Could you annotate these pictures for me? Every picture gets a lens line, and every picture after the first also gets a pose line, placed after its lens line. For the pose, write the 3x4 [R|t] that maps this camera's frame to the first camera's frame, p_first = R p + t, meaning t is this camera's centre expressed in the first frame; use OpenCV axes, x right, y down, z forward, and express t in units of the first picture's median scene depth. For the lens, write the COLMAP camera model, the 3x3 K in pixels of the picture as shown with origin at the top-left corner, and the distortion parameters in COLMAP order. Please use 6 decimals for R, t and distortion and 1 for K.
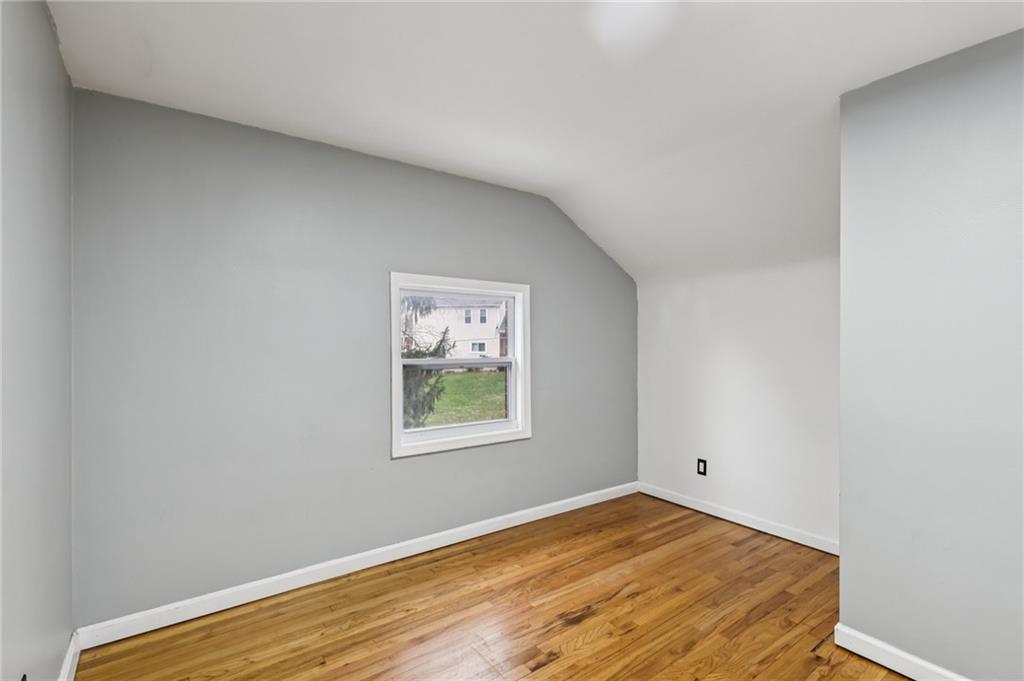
lens RADIAL K [[479.2, 0, 513.6], [0, 479.2, 343.3], [0, 0, 1]] dist [-0.002144, 0.001951]
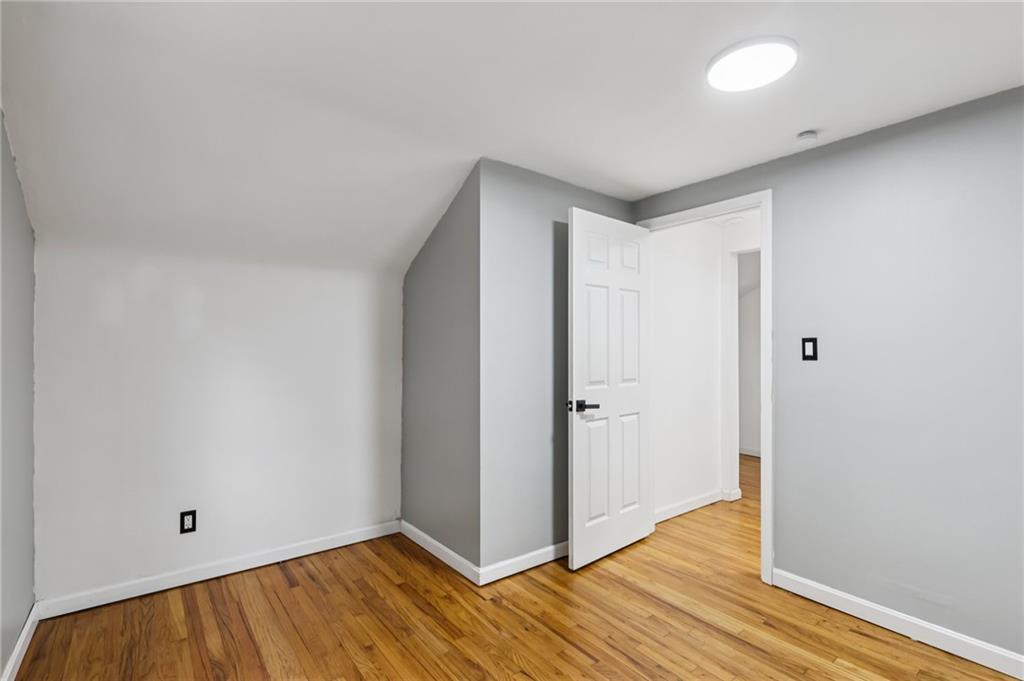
lens RADIAL K [[479.2, 0, 513.9], [0, 479.2, 341.5], [0, 0, 1]] dist [-0.002144, 0.001951]
pose [[-0.011129, 0.003721, 0.999931, -0.420454], [0.004093, 0.999985, -0.003676, -0.010782], [-0.999930, 0.004052, -0.011144, 0.646063]]
